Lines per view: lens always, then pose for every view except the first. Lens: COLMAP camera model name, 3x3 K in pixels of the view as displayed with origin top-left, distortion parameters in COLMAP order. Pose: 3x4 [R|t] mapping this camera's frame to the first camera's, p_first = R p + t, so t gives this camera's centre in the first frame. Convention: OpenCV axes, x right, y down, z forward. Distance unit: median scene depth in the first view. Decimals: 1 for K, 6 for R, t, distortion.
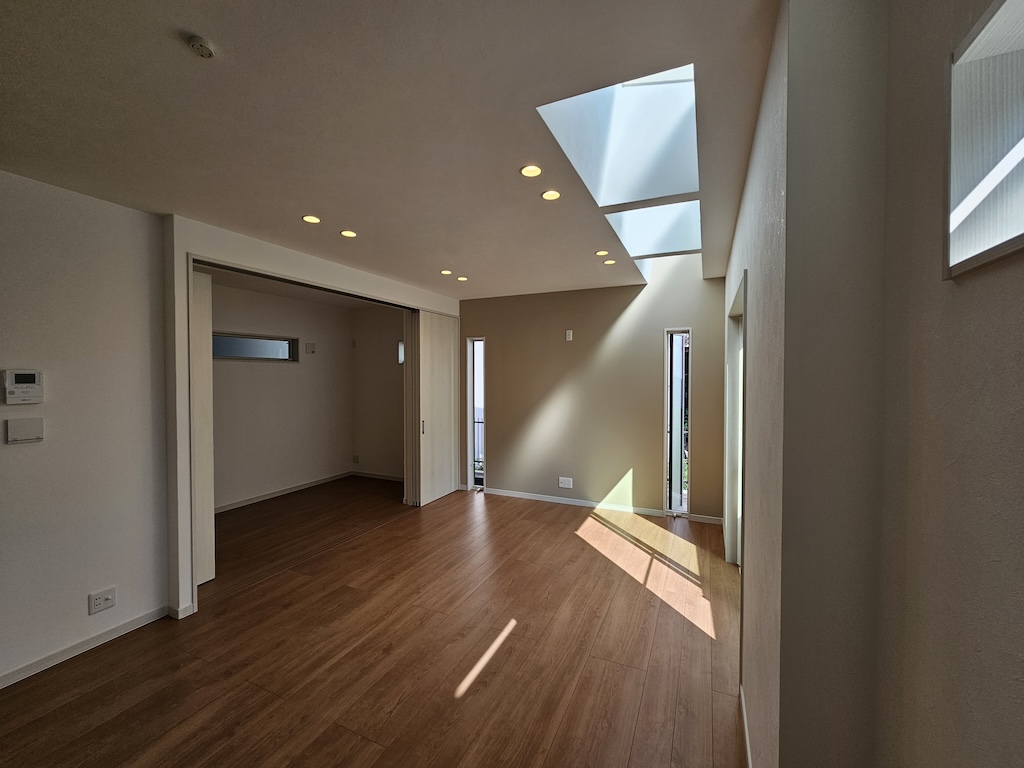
lens RADIAL K [[417.0, 0, 511.4], [0, 417.0, 380.0], [0, 0, 1]] dist [0.000471, -0.000014]
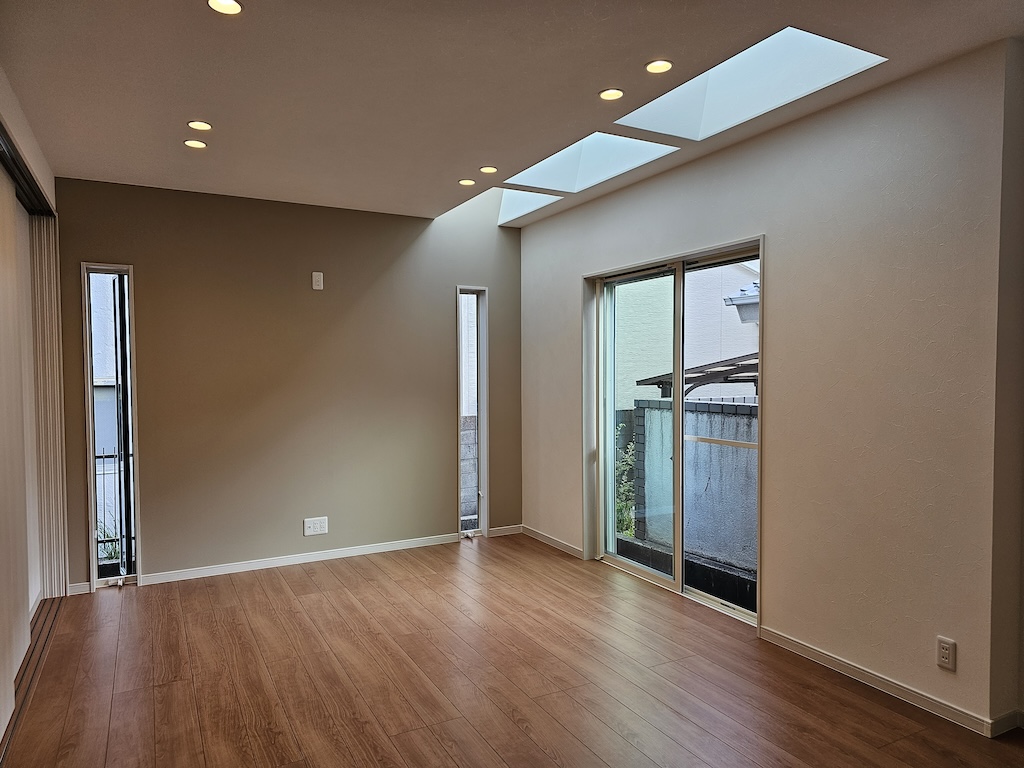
lens RADIAL K [[684.2, 0, 512.5], [0, 684.2, 386.1], [0, 0, 1]] dist [0.028789, 0.000789]
pose [[0.598074, -0.018567, 0.801226, -0.570602], [0.014423, 0.999819, 0.012403, 0.042577], [-0.801311, 0.004138, 0.598233, 0.212088]]
